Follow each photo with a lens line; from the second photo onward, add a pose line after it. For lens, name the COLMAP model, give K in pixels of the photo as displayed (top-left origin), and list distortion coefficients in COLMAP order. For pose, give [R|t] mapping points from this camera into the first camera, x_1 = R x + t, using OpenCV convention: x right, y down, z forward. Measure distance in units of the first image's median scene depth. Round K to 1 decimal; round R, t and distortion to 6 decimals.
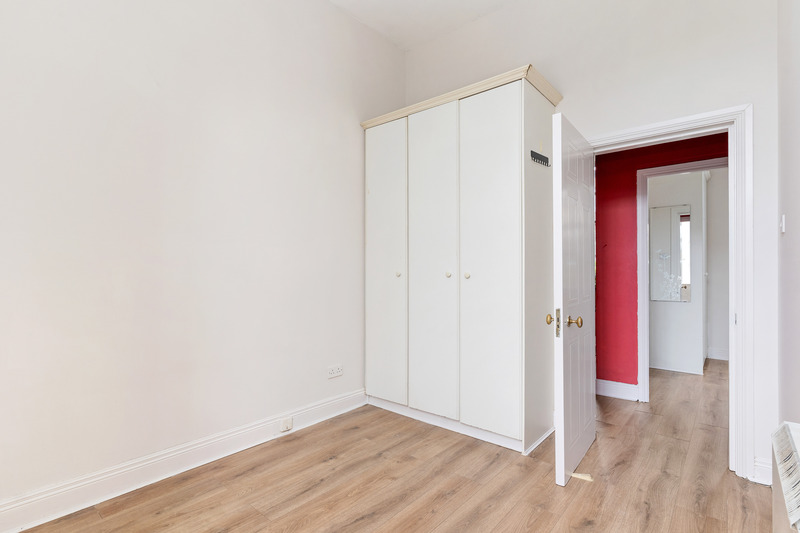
lens RADIAL K [[383.8, 0, 399.8], [0, 383.8, 269.2], [0, 0, 1]] dist [0.003241, -0.000422]
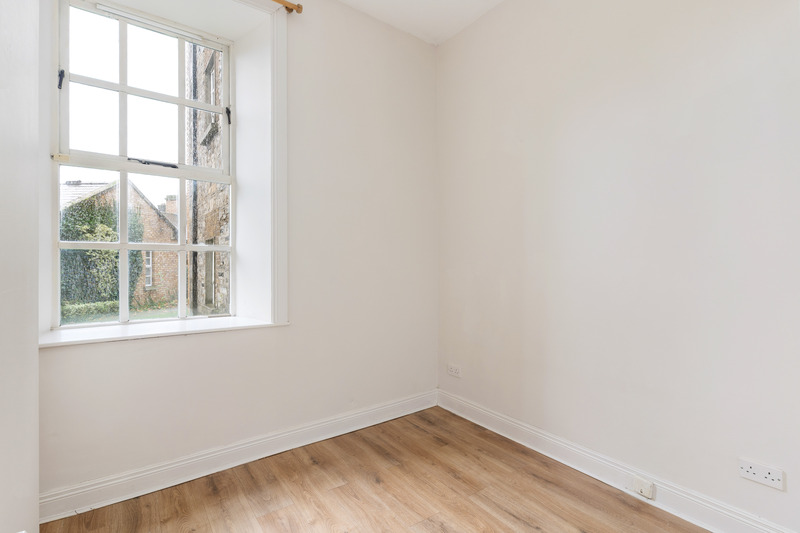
lens RADIAL K [[383.8, 0, 399.8], [0, 383.8, 269.2], [0, 0, 1]] dist [0.003241, -0.000422]
pose [[-0.243970, 0.006251, -0.969763, 0.714293], [0.000350, 0.999980, 0.006358, -0.049294], [0.969783, 0.001212, -0.243967, 0.894258]]
